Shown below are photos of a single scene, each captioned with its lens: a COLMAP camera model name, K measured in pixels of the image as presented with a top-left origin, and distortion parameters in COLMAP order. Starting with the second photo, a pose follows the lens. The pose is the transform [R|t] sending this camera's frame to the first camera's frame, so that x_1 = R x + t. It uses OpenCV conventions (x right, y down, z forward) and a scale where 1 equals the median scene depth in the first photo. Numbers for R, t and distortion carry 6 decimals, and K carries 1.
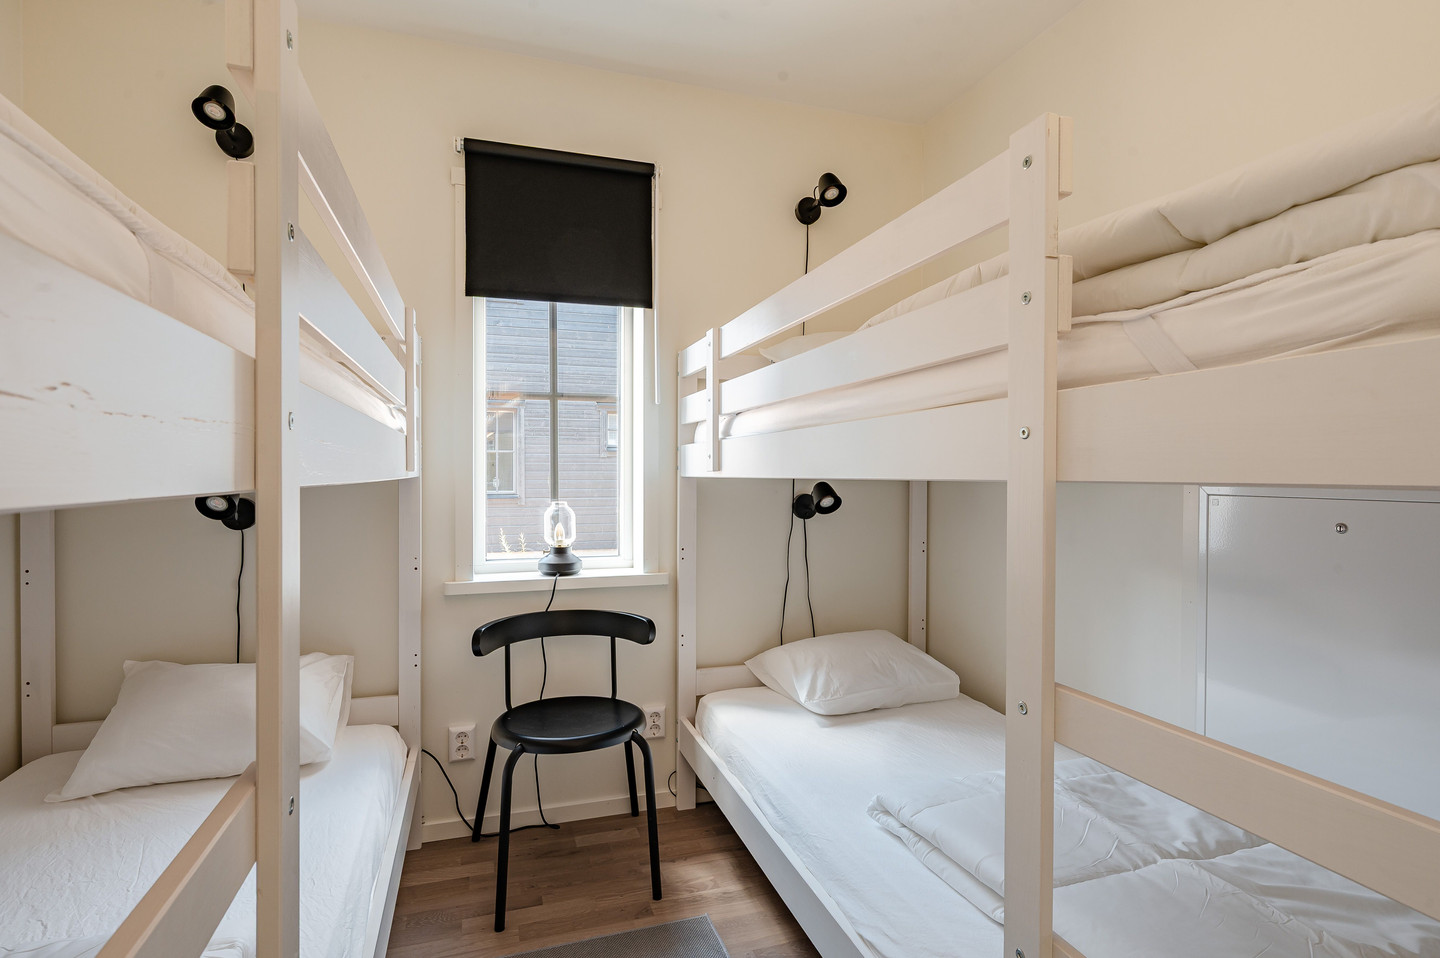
lens RADIAL K [[706.8, 0, 718.3], [0, 706.8, 478.3], [0, 0, 1]] dist [0.005208, 0.000354]
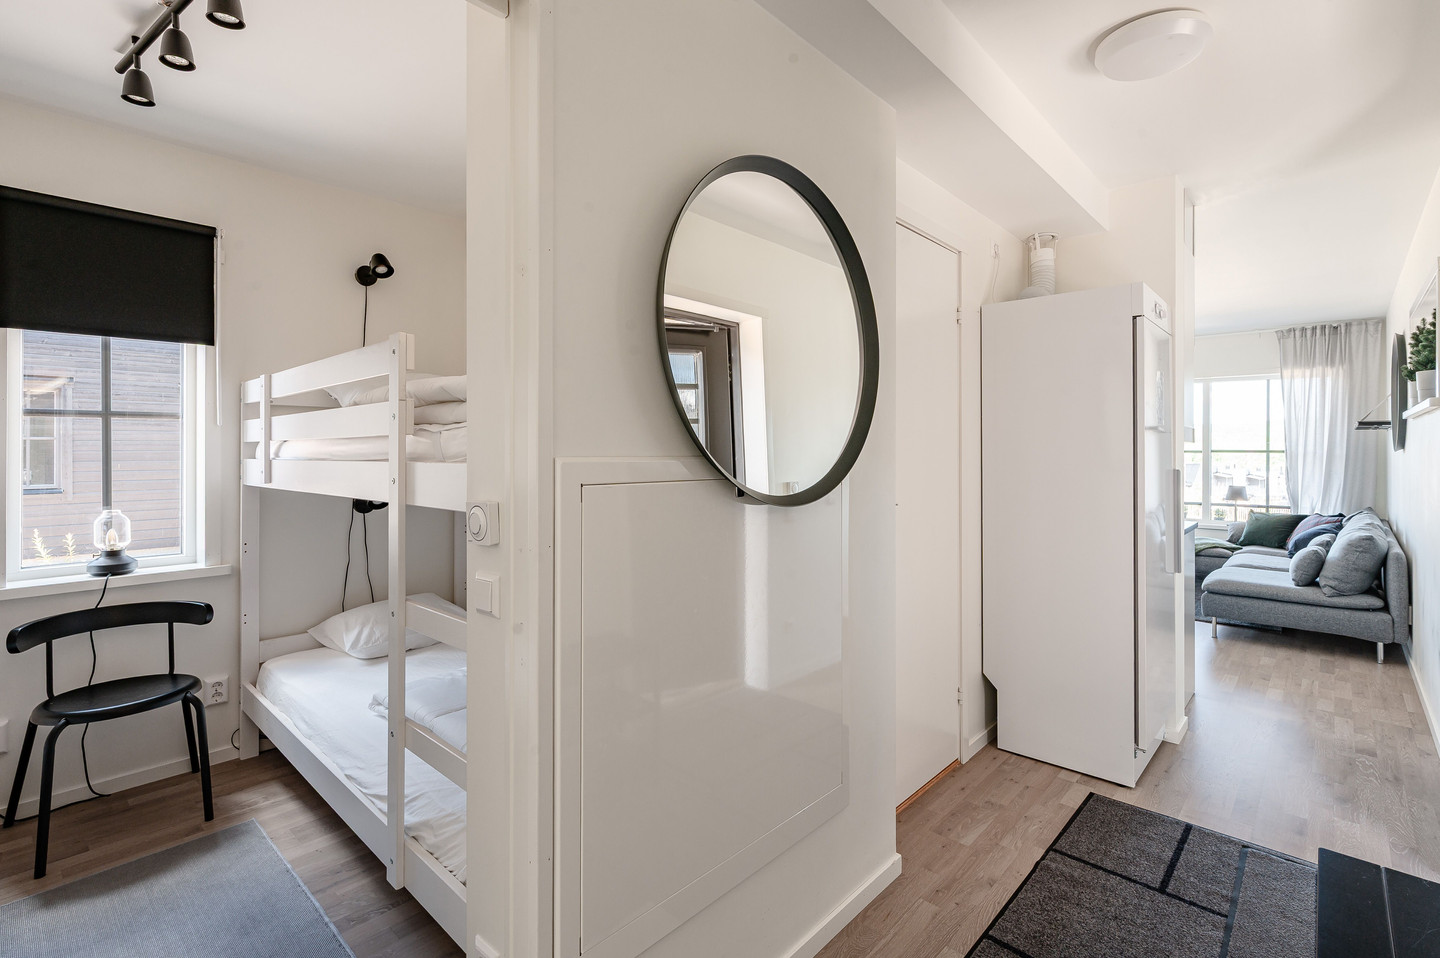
lens RADIAL K [[663.5, 0, 719.0], [0, 663.5, 445.5], [0, 0, 1]] dist [-0.000841, 0.001031]
pose [[0.875305, -0.001087, 0.483570, 0.116983], [0.009700, 0.999836, -0.015311, -0.046031], [-0.483474, 0.018093, 0.875172, -0.419566]]
